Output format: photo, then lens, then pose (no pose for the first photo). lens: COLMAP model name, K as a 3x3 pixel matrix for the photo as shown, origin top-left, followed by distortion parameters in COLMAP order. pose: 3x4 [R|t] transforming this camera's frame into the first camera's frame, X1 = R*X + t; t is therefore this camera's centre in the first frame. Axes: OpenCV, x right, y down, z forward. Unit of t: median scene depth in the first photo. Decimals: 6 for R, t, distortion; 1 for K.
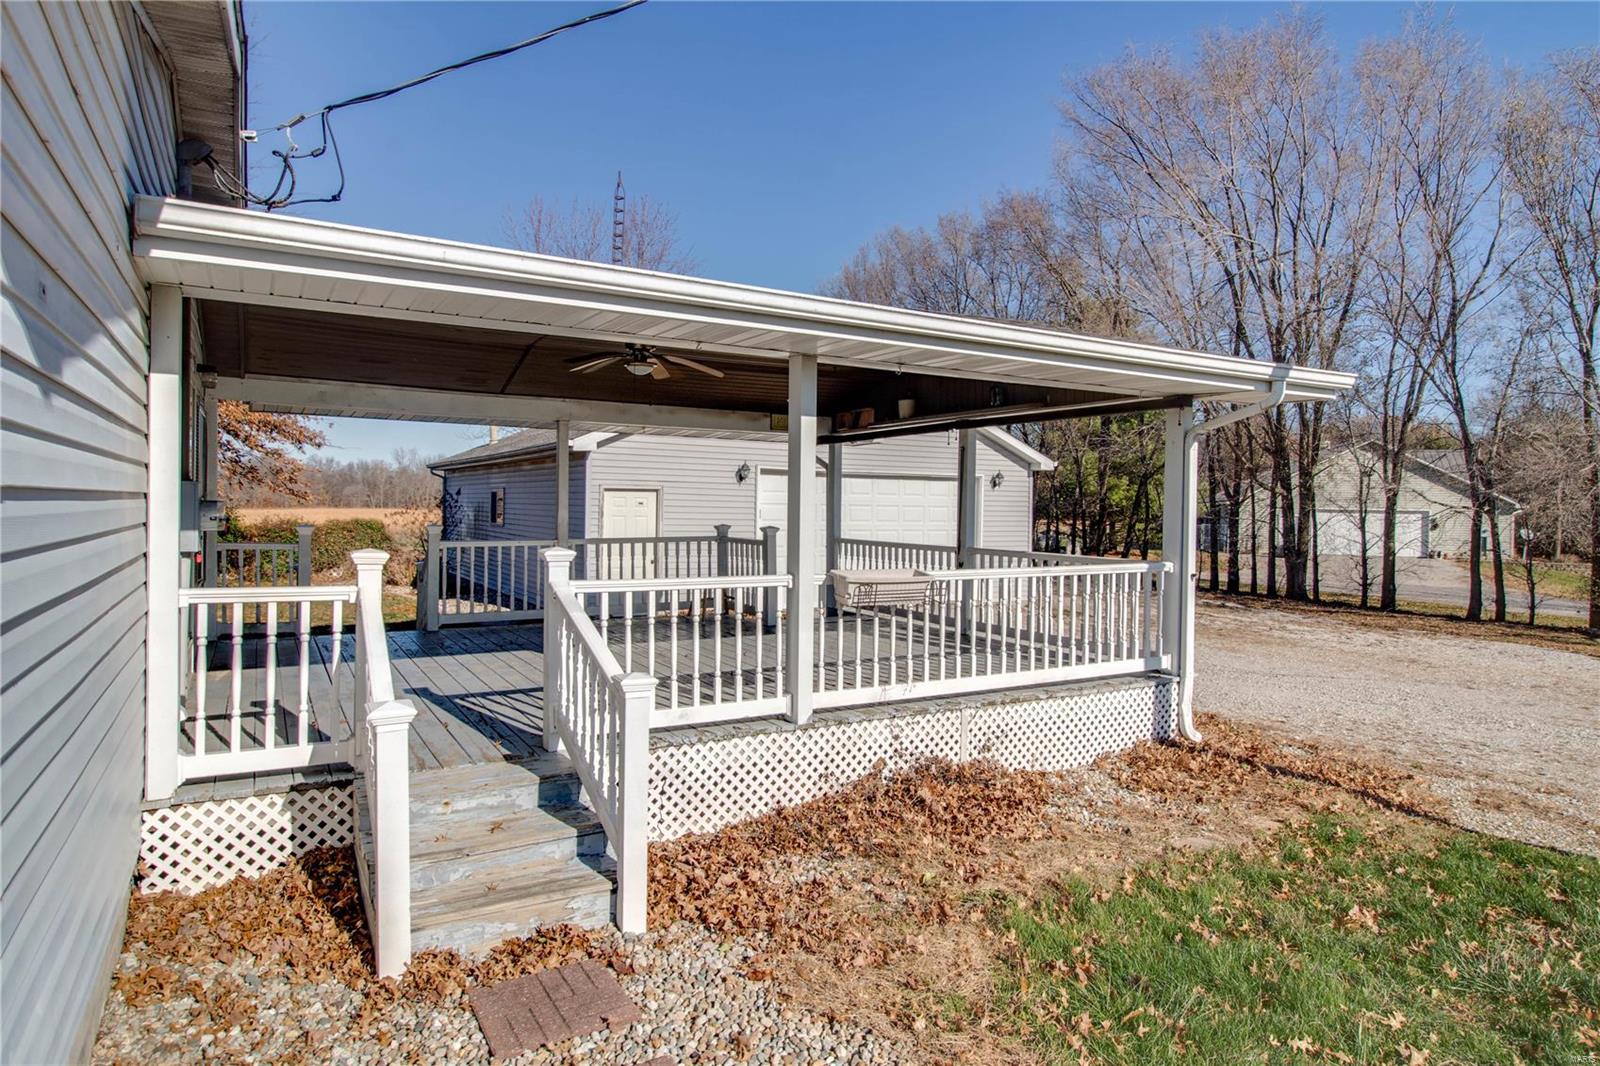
lens RADIAL K [[911.6, 0, 820.2], [0, 911.6, 511.9], [0, 0, 1]] dist [0.007188, 0.000471]
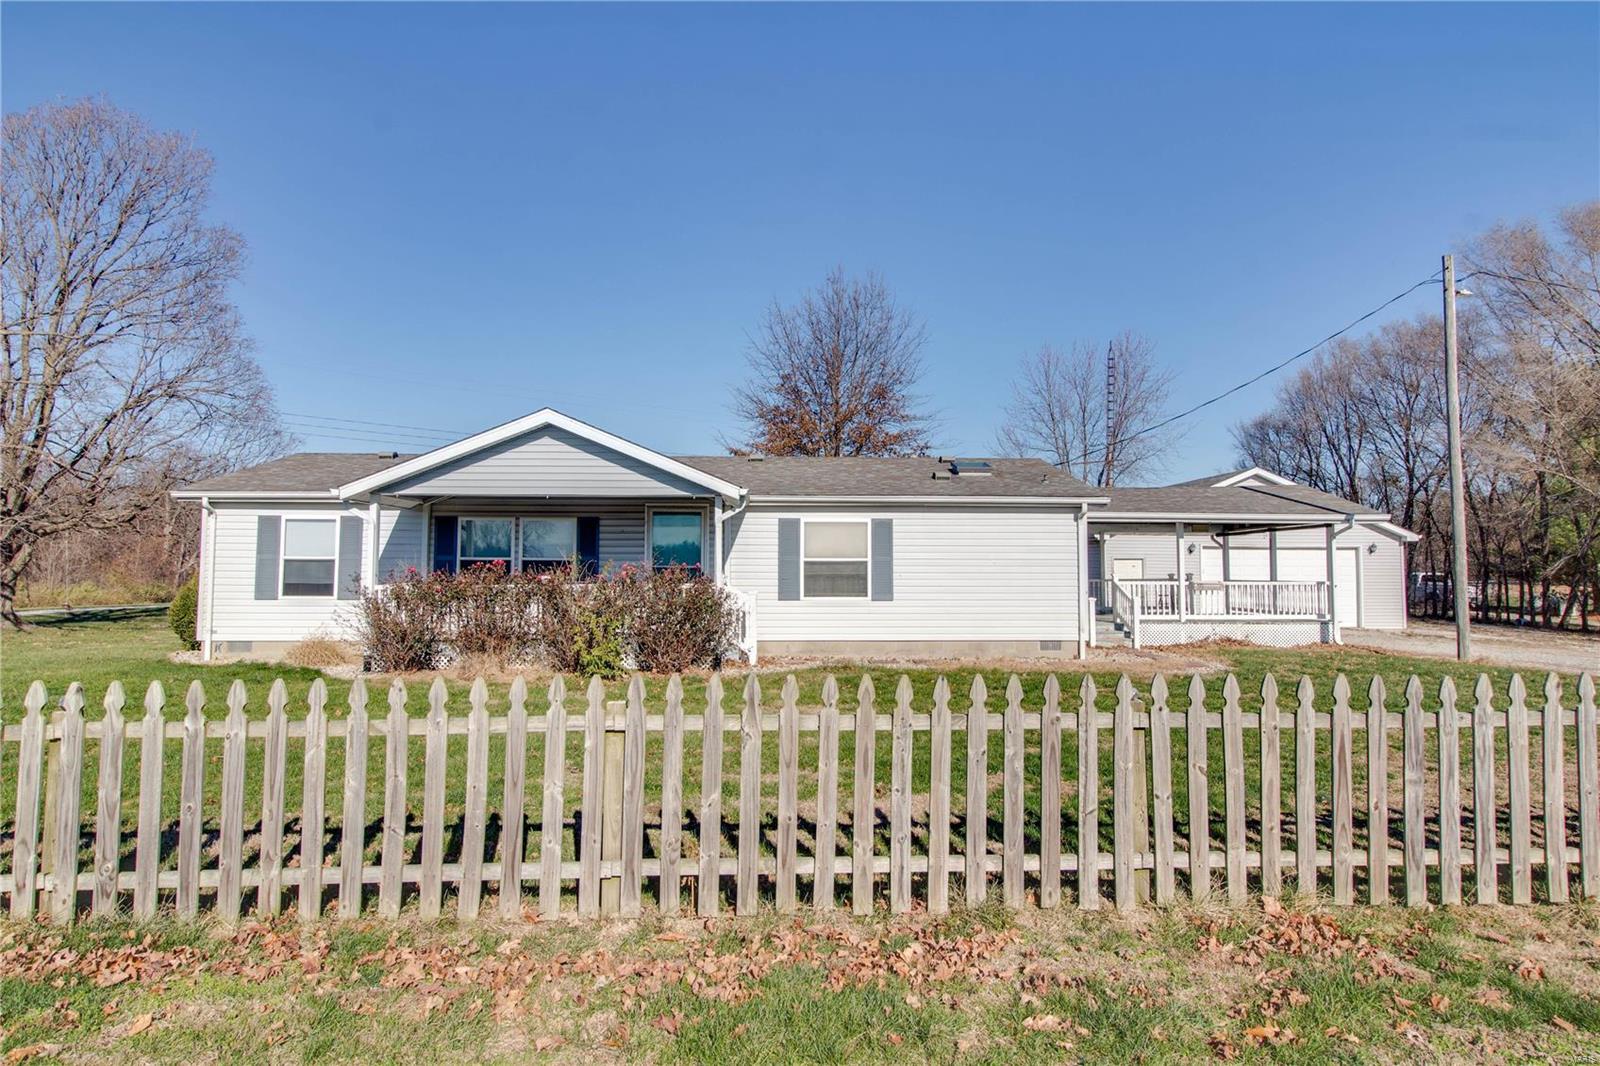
lens RADIAL K [[965.8, 0, 800.0], [0, 965.8, 533.0], [0, 0, 1]] dist [0.002674, 0.000203]
pose [[0.878504, -0.032762, -0.476611, 0.412724], [0.006923, 0.998414, -0.055870, 0.067359], [0.477685, 0.045782, 0.877337, -2.654583]]
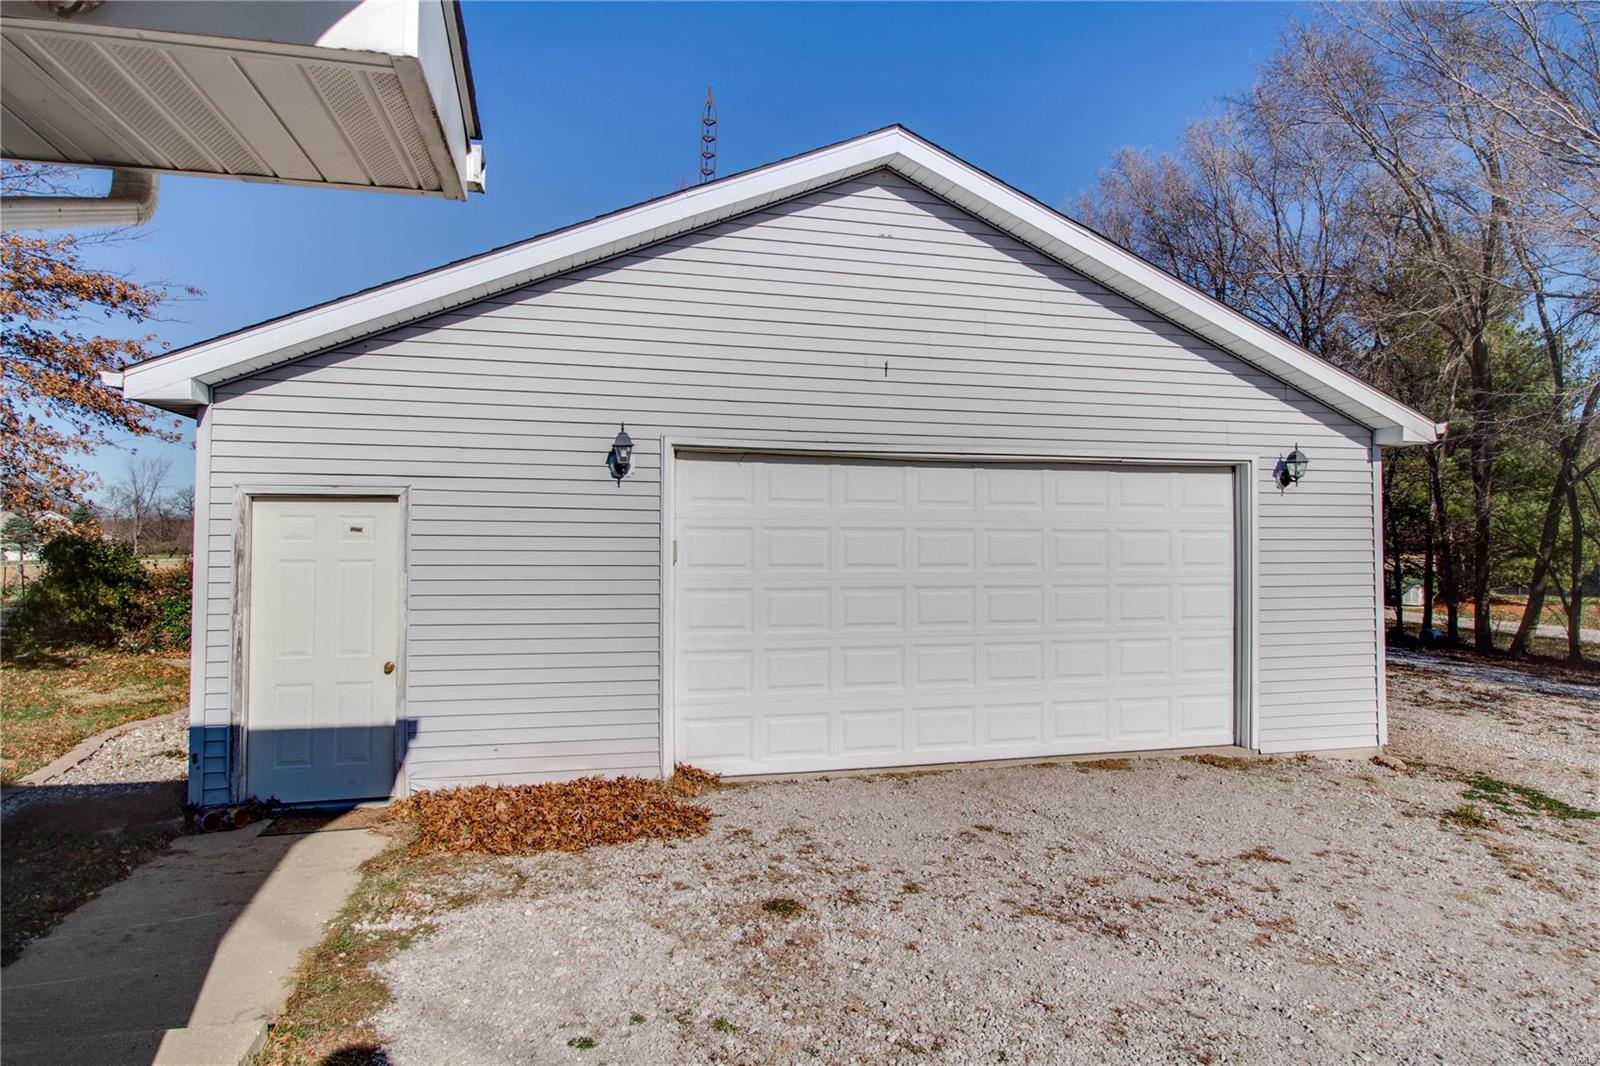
lens RADIAL K [[848.6, 0, 754.7], [0, 848.6, 486.6], [0, 0, 1]] dist [0.001075, -0.000069]
pose [[0.951771, -0.005254, -0.306766, 0.260466], [-0.002275, 0.999705, -0.024179, -0.055017], [0.306802, 0.023710, 0.951478, 1.820999]]
